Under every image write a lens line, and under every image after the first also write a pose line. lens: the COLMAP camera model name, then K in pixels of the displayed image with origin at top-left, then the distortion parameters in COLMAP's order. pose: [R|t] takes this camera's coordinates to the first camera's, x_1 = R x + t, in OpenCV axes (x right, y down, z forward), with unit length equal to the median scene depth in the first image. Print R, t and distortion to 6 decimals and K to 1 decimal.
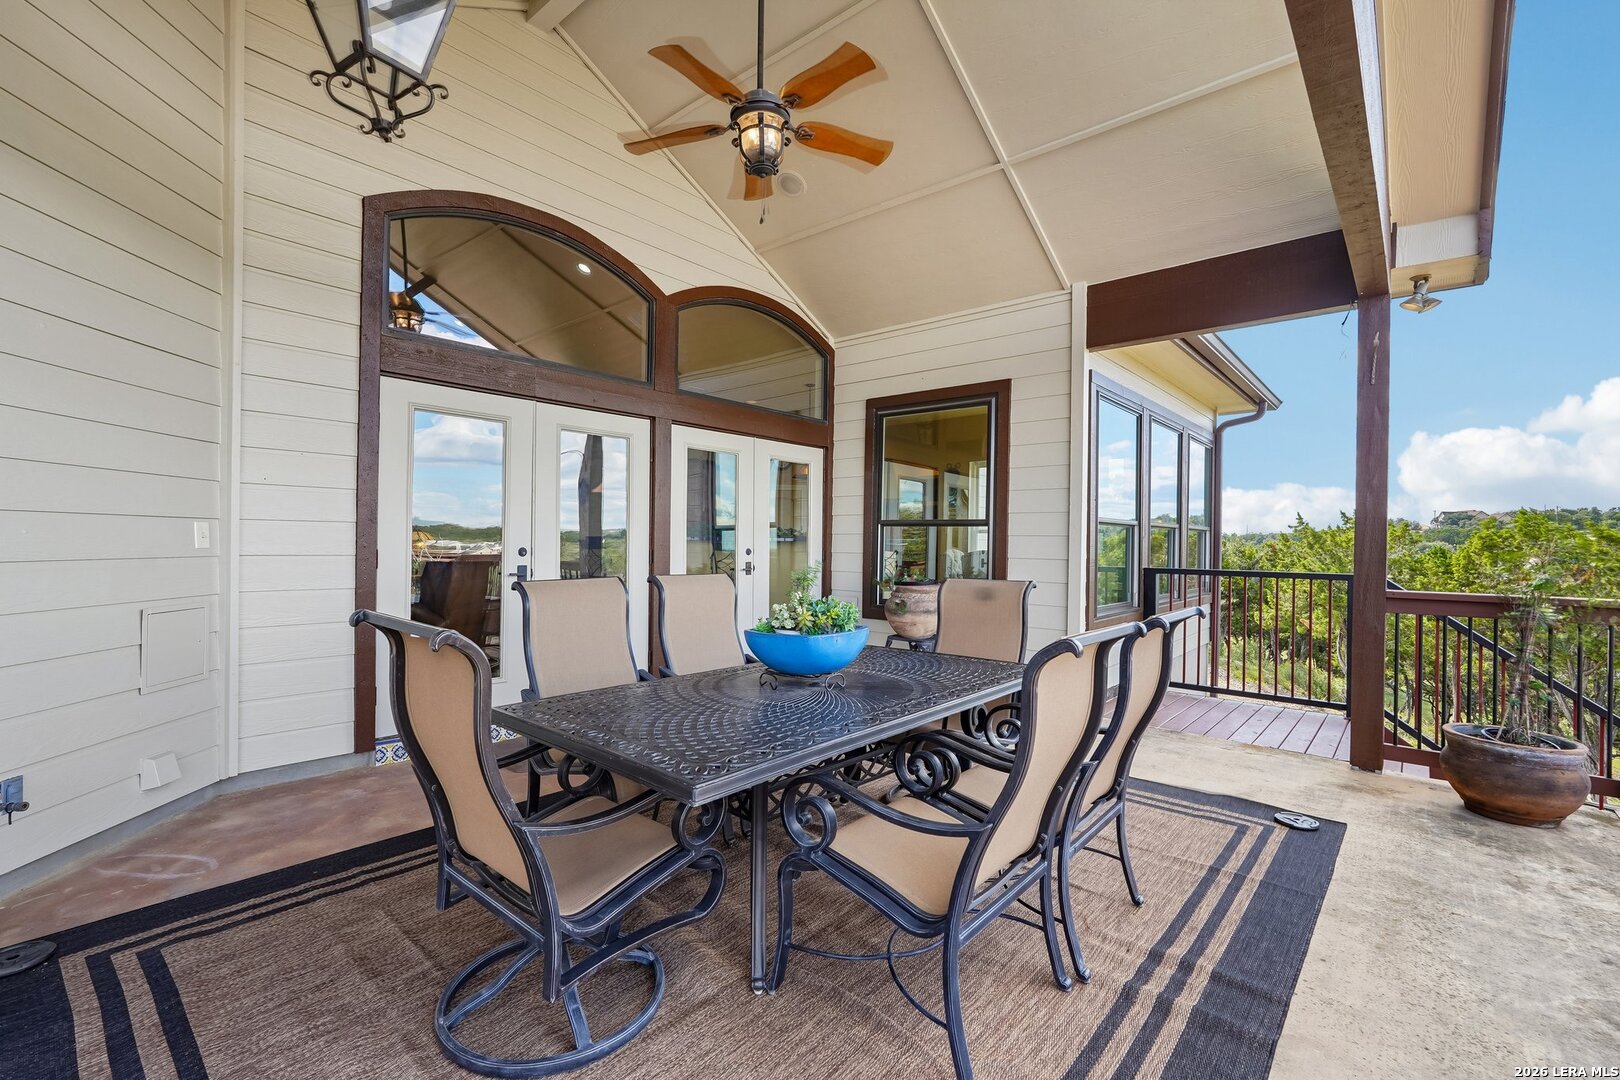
lens RADIAL K [[715.3, 0, 813.3], [0, 715.3, 536.8], [0, 0, 1]] dist [-0.007652, 0.003750]
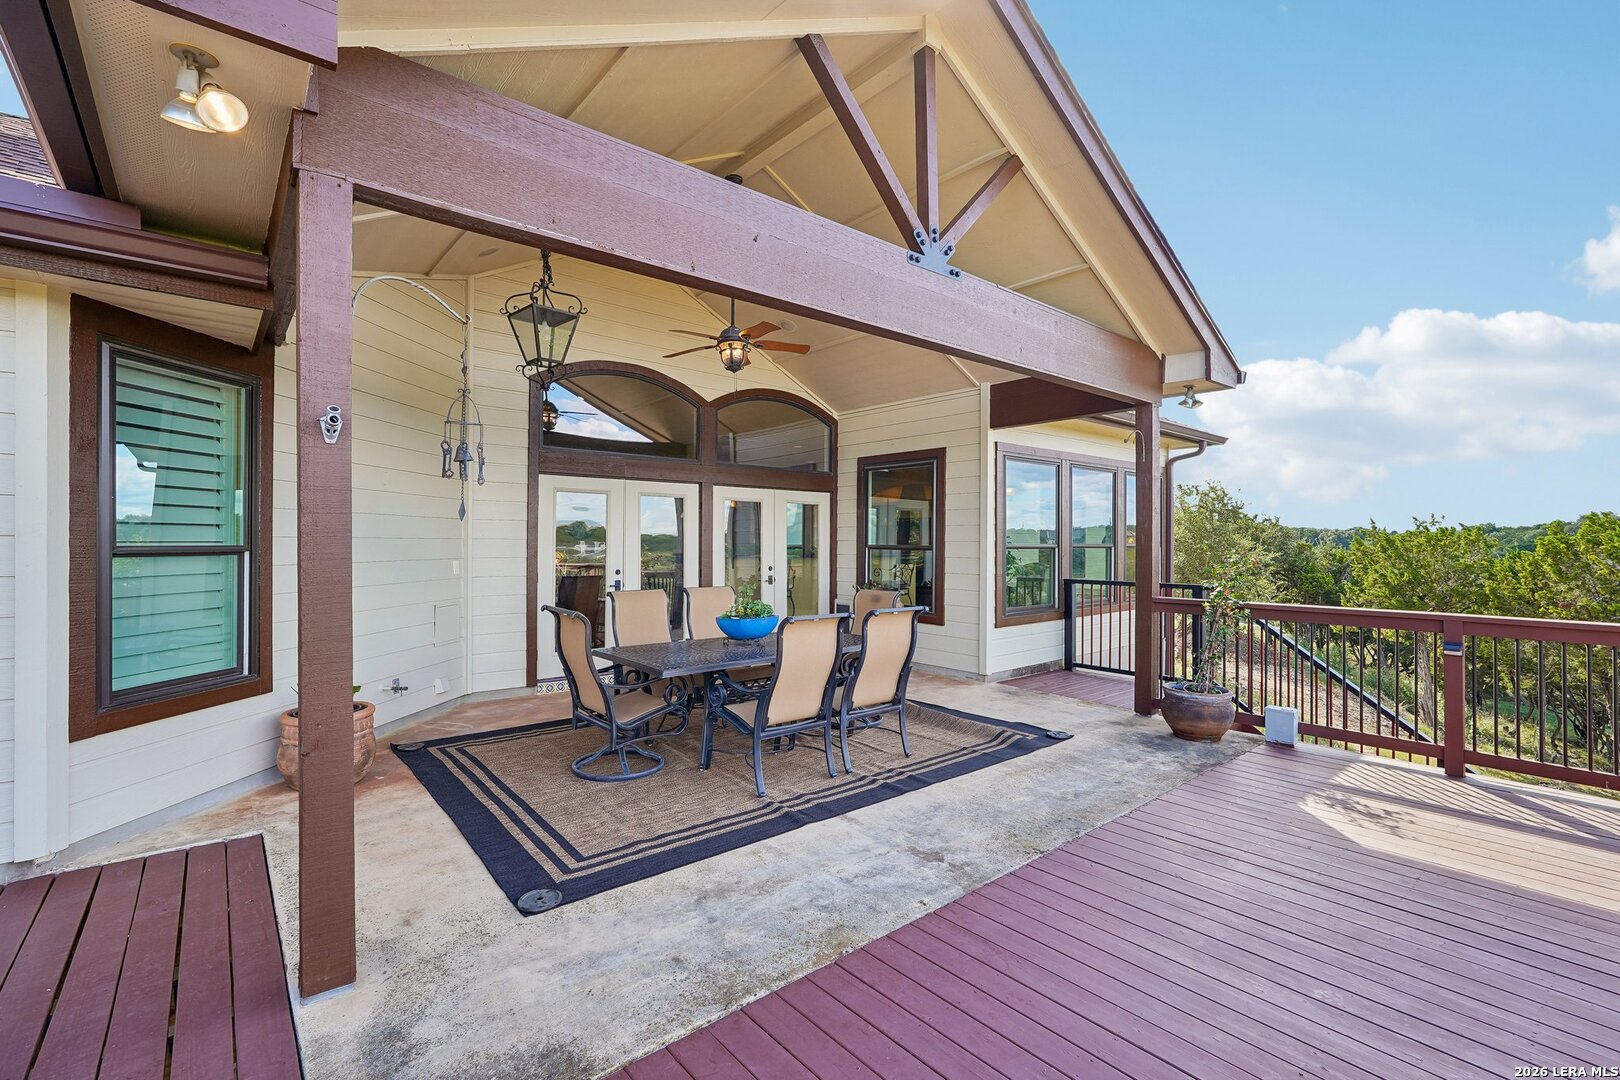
lens RADIAL K [[715.3, 0, 814.0], [0, 715.3, 530.7], [0, 0, 1]] dist [-0.007652, 0.003750]
pose [[0.988924, -0.011550, -0.147973, 0.277932], [0.009774, 0.999871, -0.012722, -0.047972], [0.148101, 0.011134, 0.988910, -0.548428]]
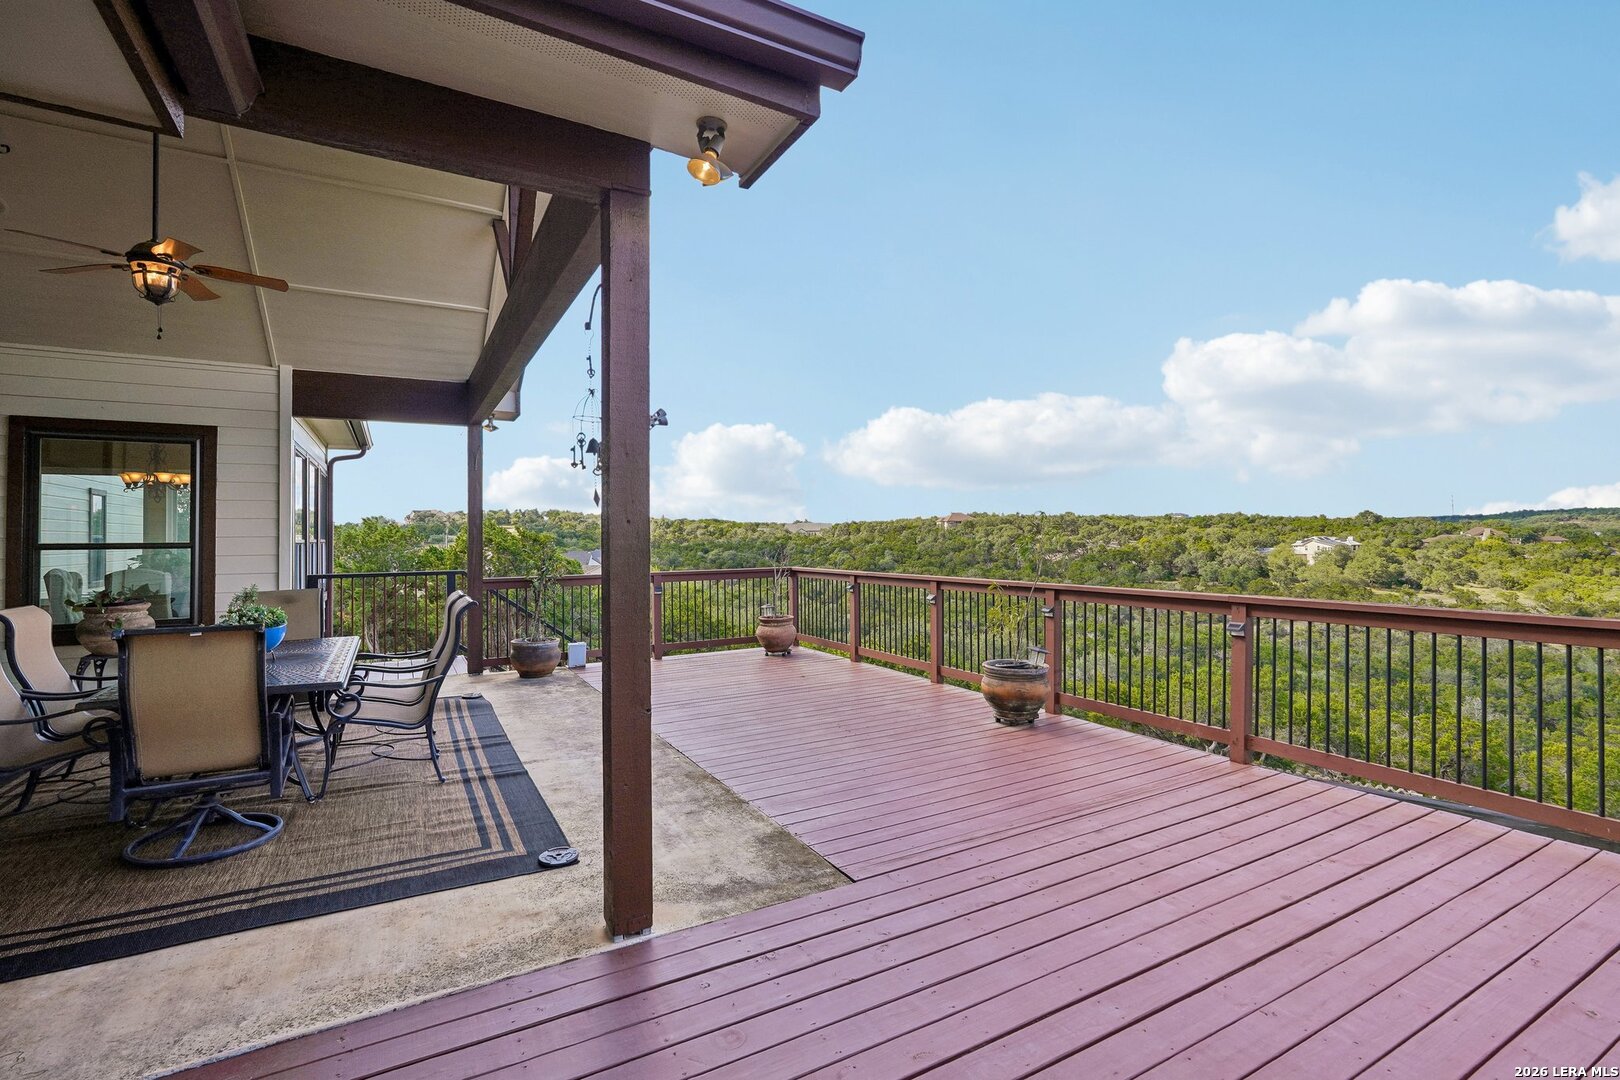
lens RADIAL K [[715.3, 0, 799.3], [0, 715.3, 538.5], [0, 0, 1]] dist [-0.007652, 0.003750]
pose [[0.343578, -0.019024, 0.938931, -0.636433], [0.011529, 0.999805, 0.016039, -0.047543], [-0.939053, 0.005315, 0.343730, -0.412835]]
